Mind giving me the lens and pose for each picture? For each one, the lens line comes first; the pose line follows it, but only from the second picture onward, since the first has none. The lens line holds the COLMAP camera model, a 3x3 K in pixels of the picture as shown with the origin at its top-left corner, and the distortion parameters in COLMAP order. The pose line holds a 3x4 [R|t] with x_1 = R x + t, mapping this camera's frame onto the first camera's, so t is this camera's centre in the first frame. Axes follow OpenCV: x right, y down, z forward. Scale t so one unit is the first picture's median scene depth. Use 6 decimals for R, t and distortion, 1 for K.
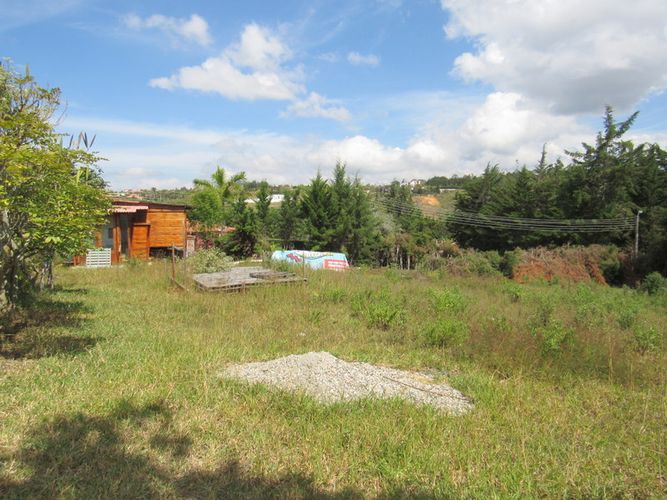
lens RADIAL K [[473.6, 0, 333.3], [0, 473.6, 230.7], [0, 0, 1]] dist [-0.001920, -0.031133]
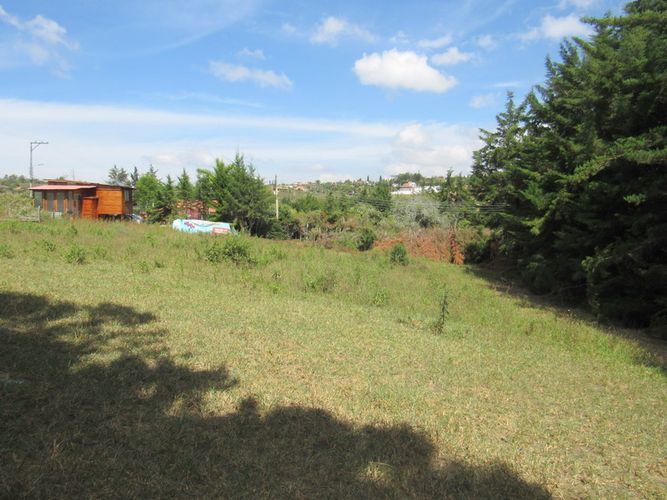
lens RADIAL K [[484.0, 0, 333.5], [0, 484.0, 250.0], [0, 0, 1]] dist [-0.005281, -0.002254]
pose [[0.936866, 0.045776, -0.346679, 0.621482], [-0.027722, 0.997997, 0.056862, 0.029981], [0.348587, -0.043662, 0.936259, -0.131159]]
